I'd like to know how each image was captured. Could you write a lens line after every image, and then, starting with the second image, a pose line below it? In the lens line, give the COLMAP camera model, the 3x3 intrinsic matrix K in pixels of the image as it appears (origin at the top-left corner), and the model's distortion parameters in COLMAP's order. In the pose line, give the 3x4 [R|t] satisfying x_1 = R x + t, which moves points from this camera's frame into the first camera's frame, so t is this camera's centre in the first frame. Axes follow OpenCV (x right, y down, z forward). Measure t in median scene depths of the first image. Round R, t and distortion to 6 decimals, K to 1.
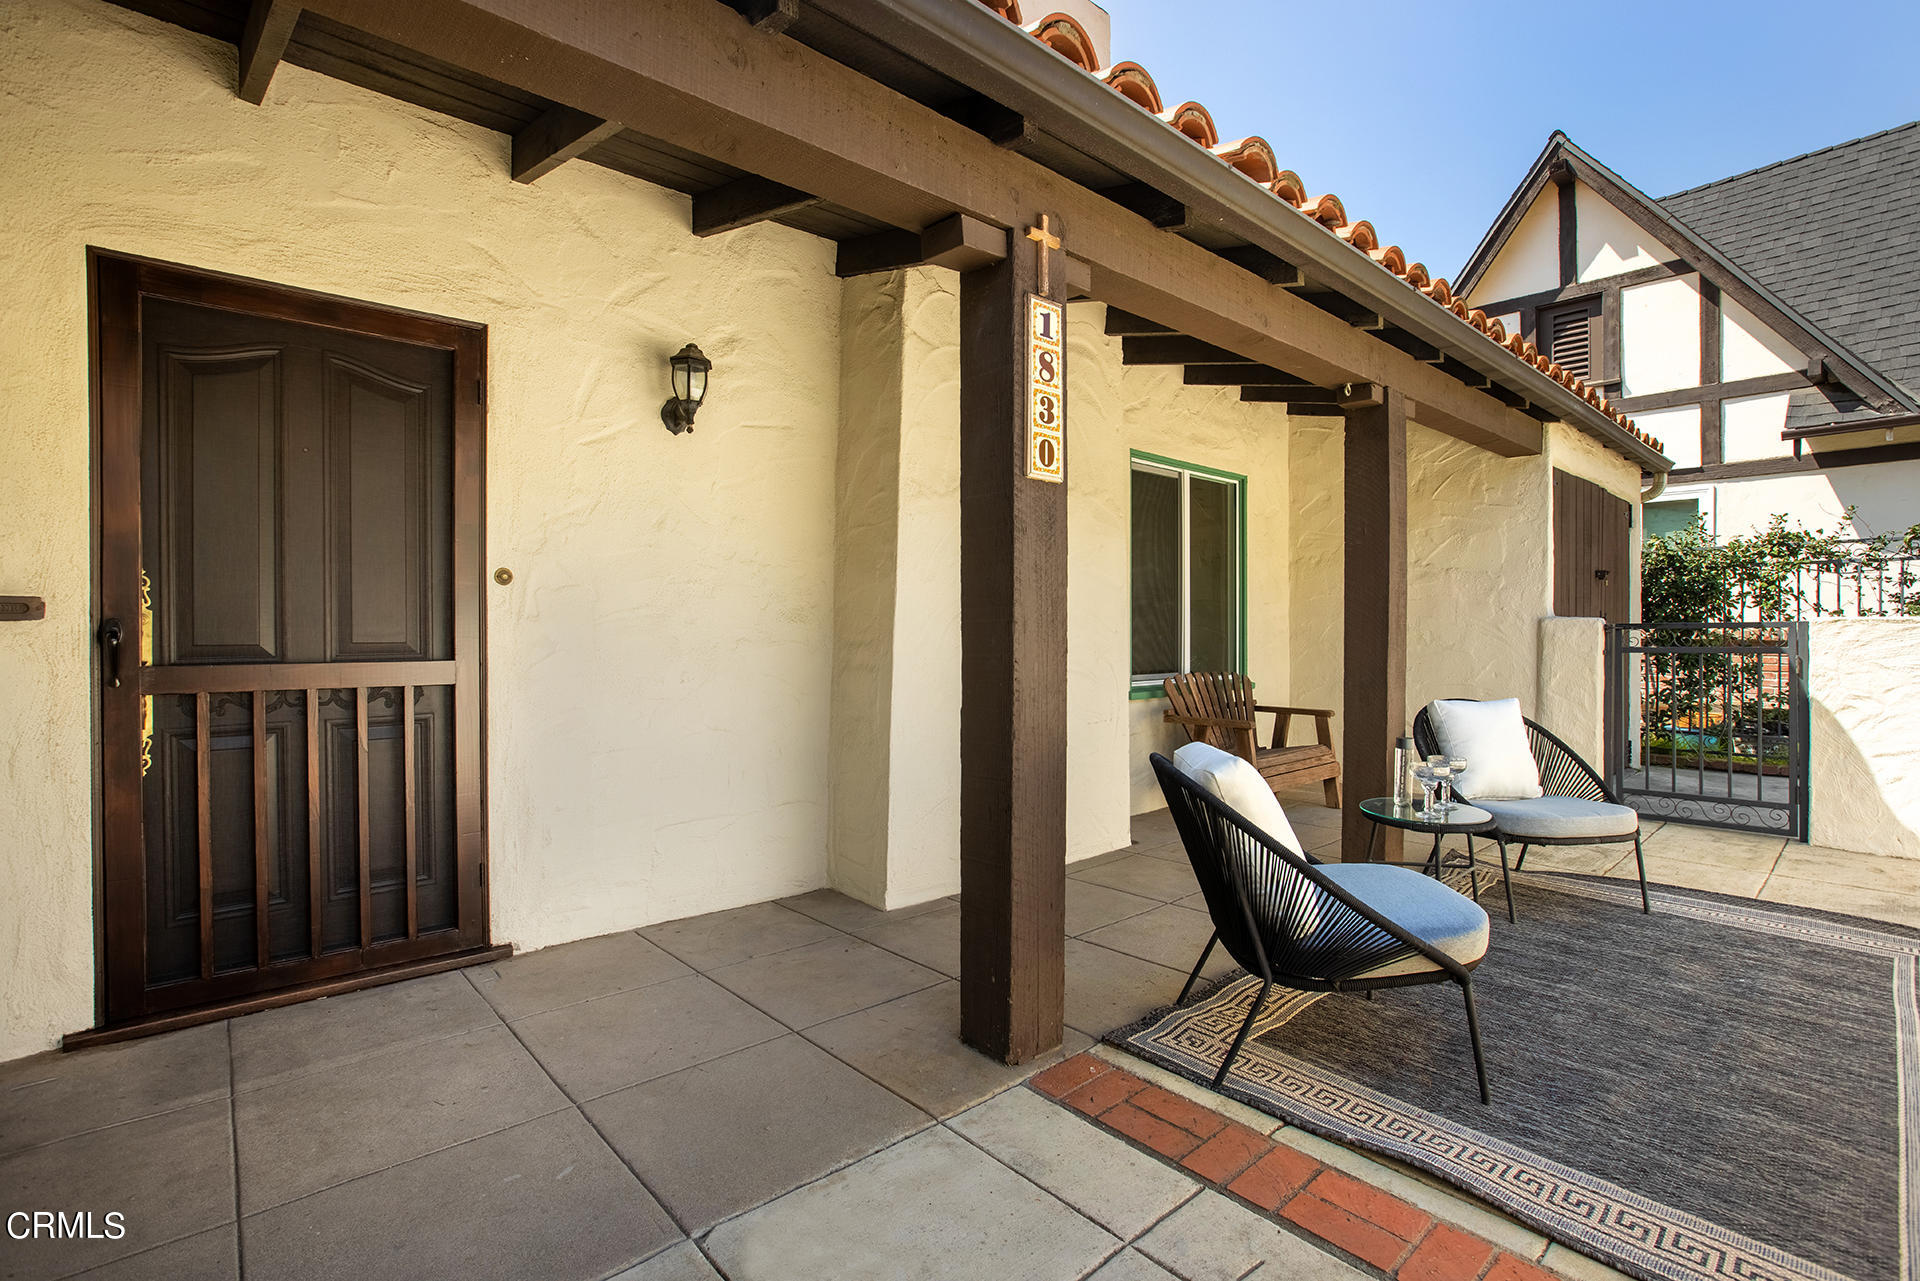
lens RADIAL K [[889.5, 0, 976.0], [0, 889.5, 634.4], [0, 0, 1]] dist [-0.037901, 0.011164]
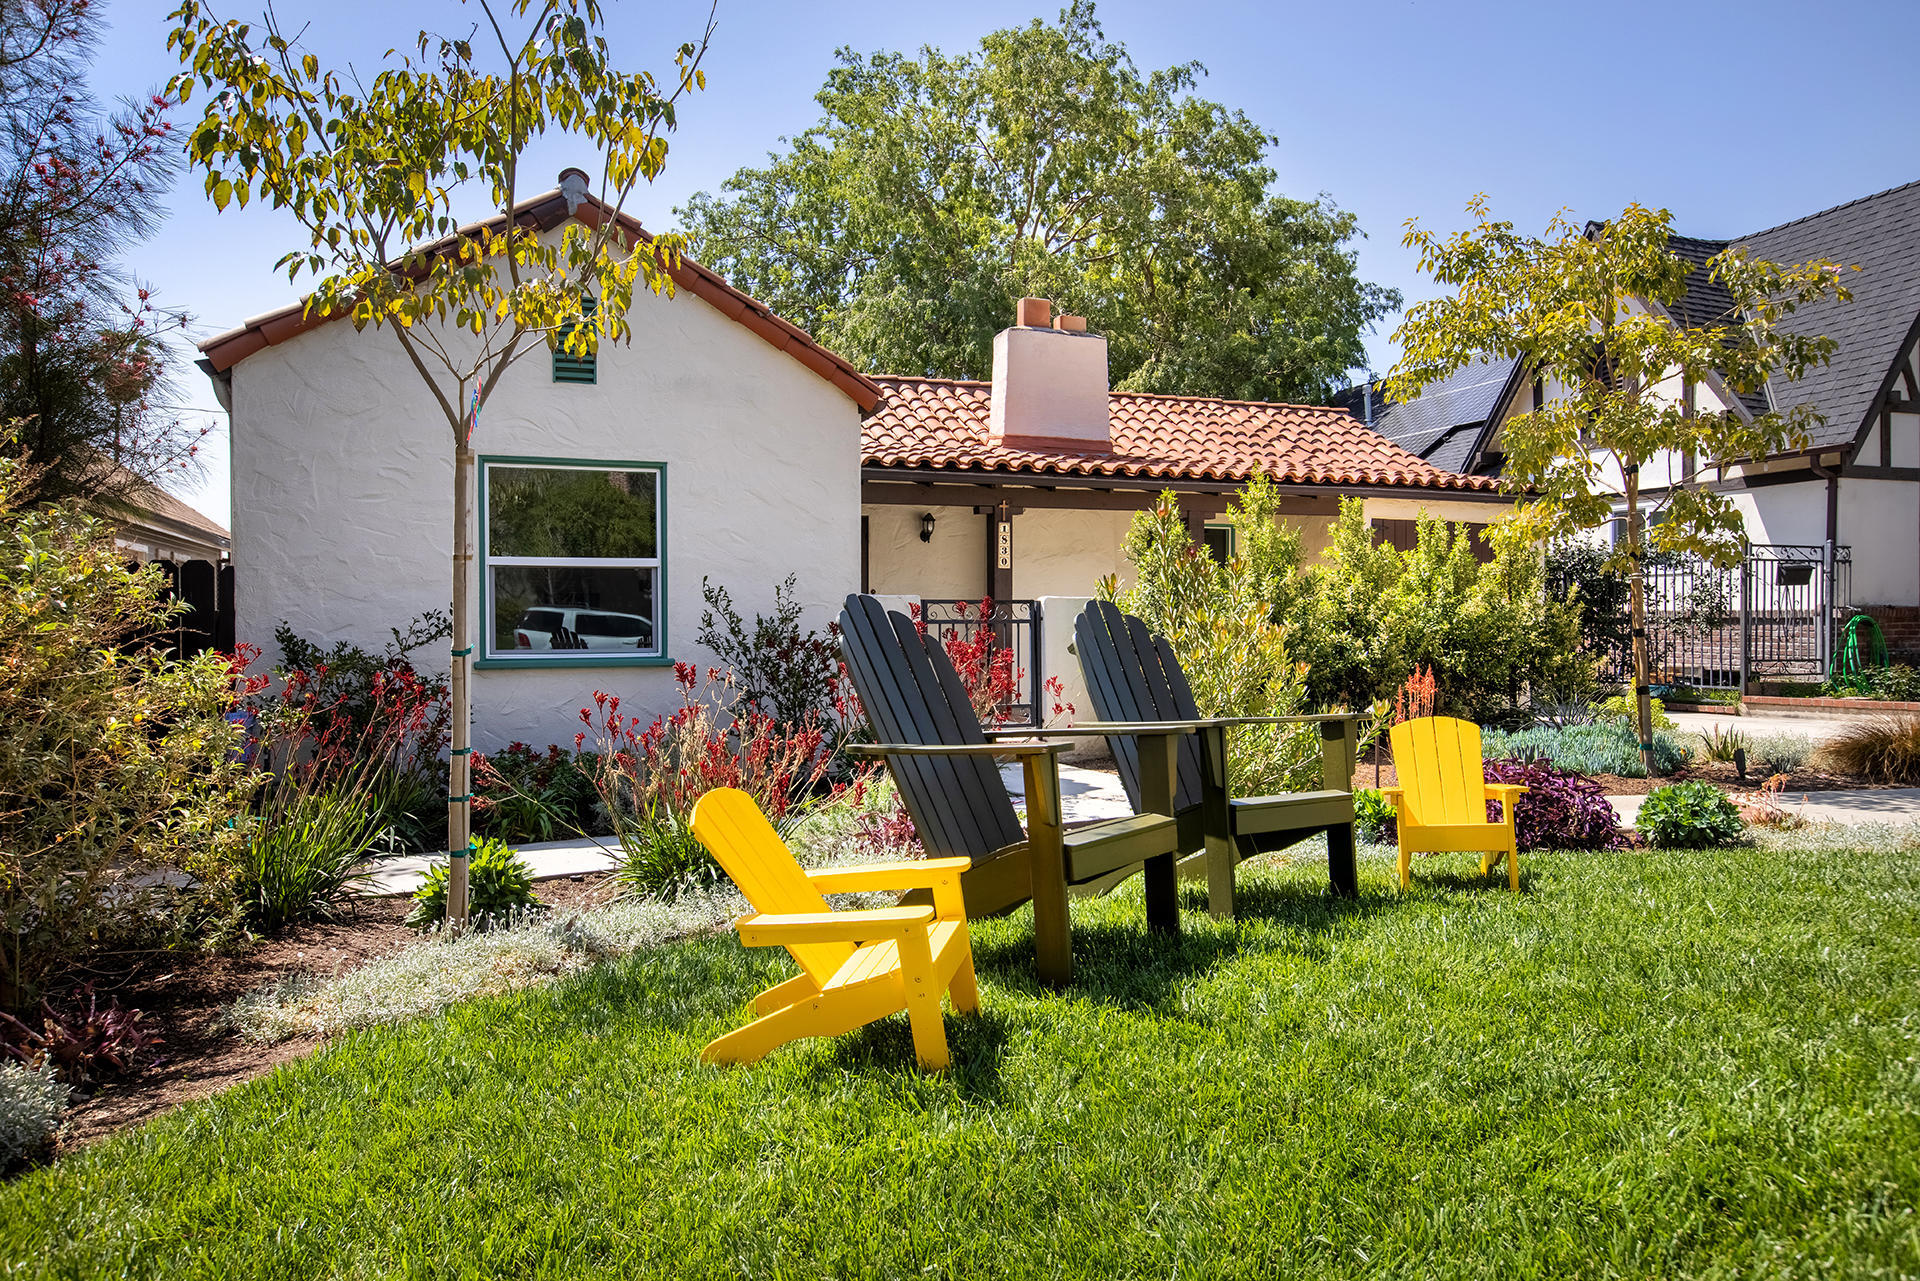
lens RADIAL K [[1309.7, 0, 959.2], [0, 1309.7, 636.4], [0, 0, 1]] dist [-0.001820, -0.000407]
pose [[0.930926, 0.005770, -0.365161, 1.366304], [-0.006525, 0.999978, -0.000834, 0.089017], [0.365149, 0.003159, 0.930944, -3.024500]]
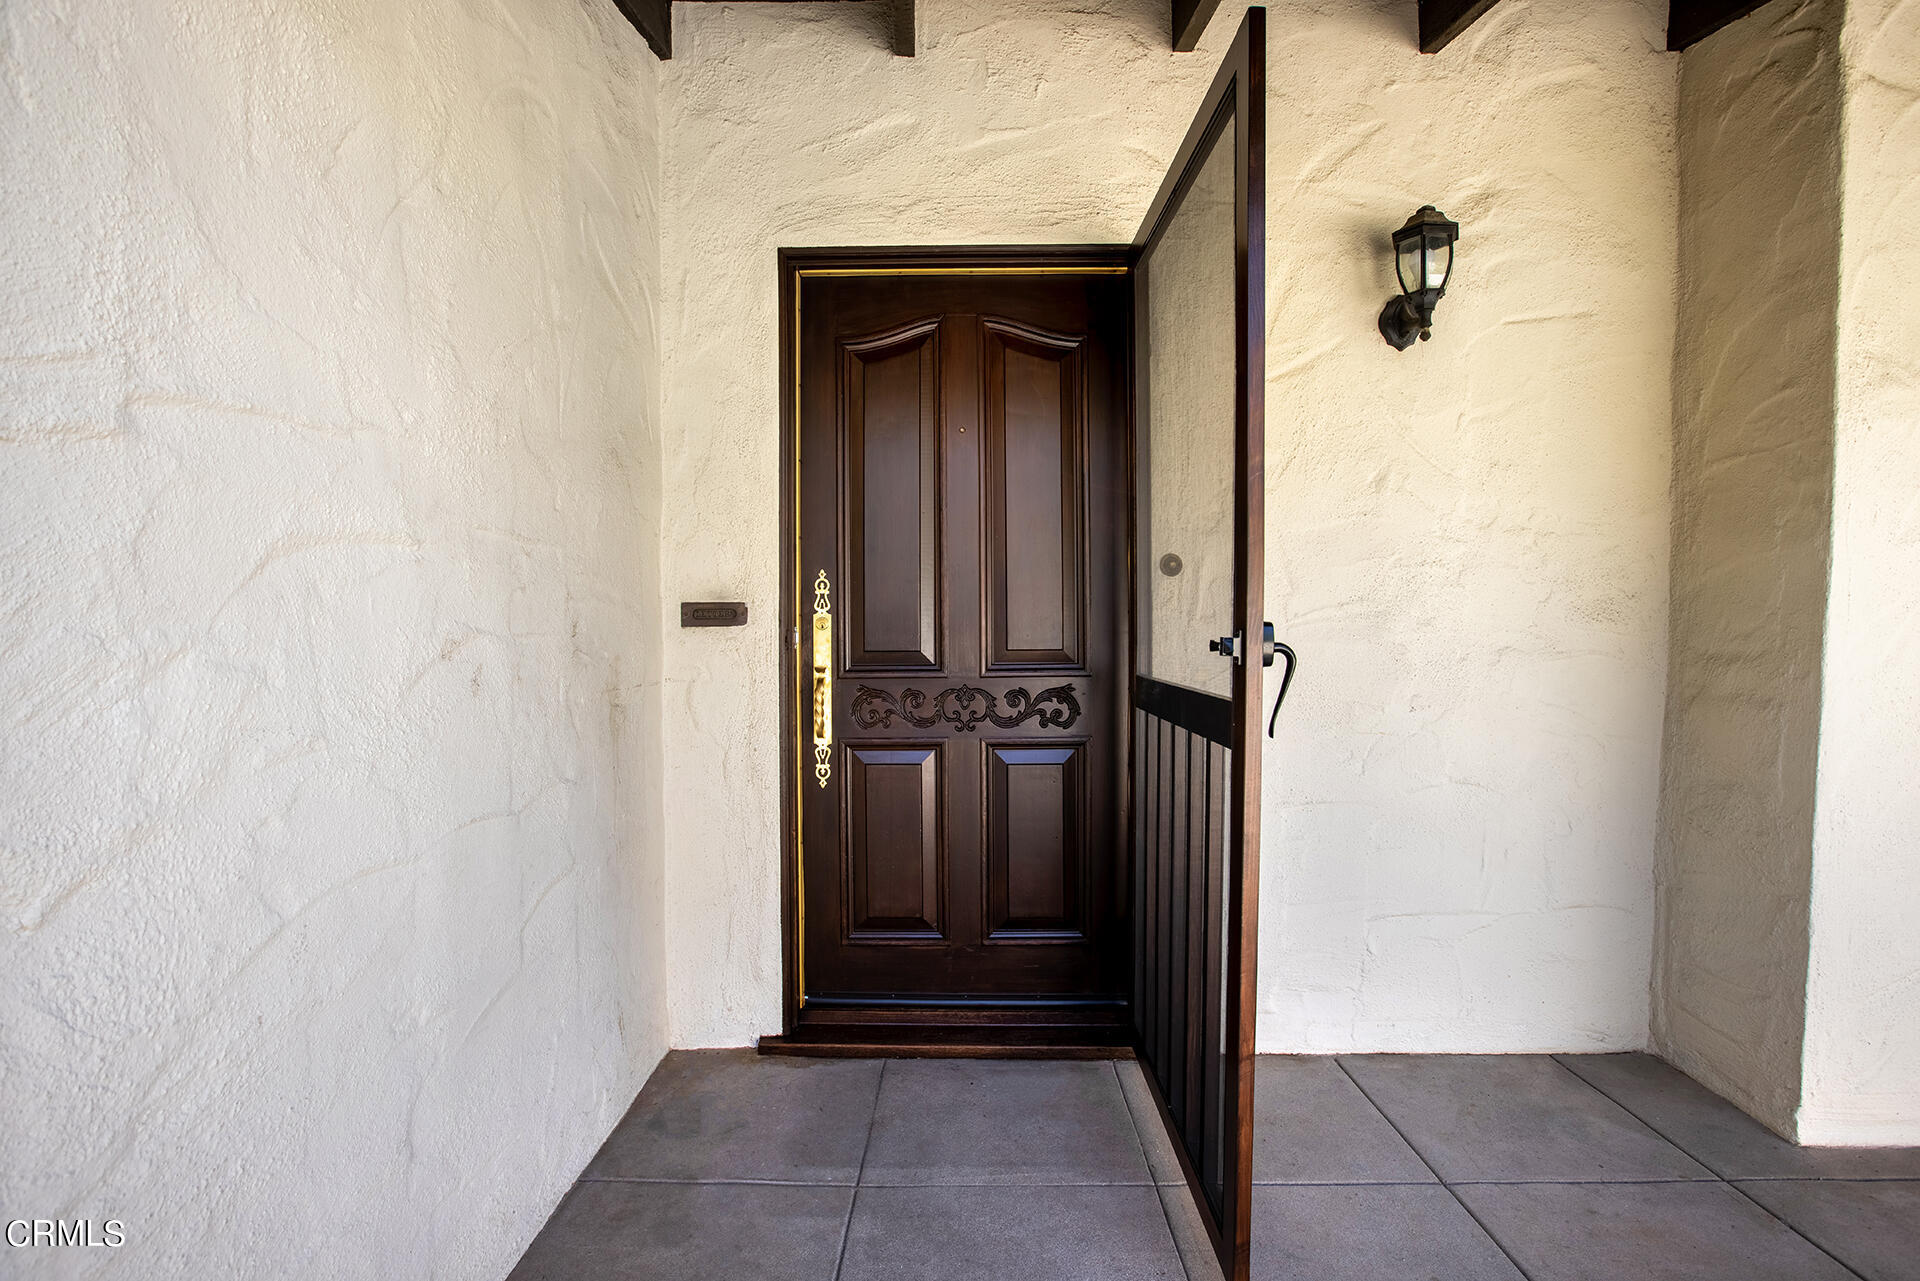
lens RADIAL K [[889.5, 0, 945.7], [0, 889.5, 631.4], [0, 0, 1]] dist [-0.037901, 0.011164]
pose [[0.720611, 0.000907, -0.693339, -0.122594], [-0.002760, 0.999995, -0.001560, -0.005466], [0.693334, 0.003038, 0.720610, 0.267111]]
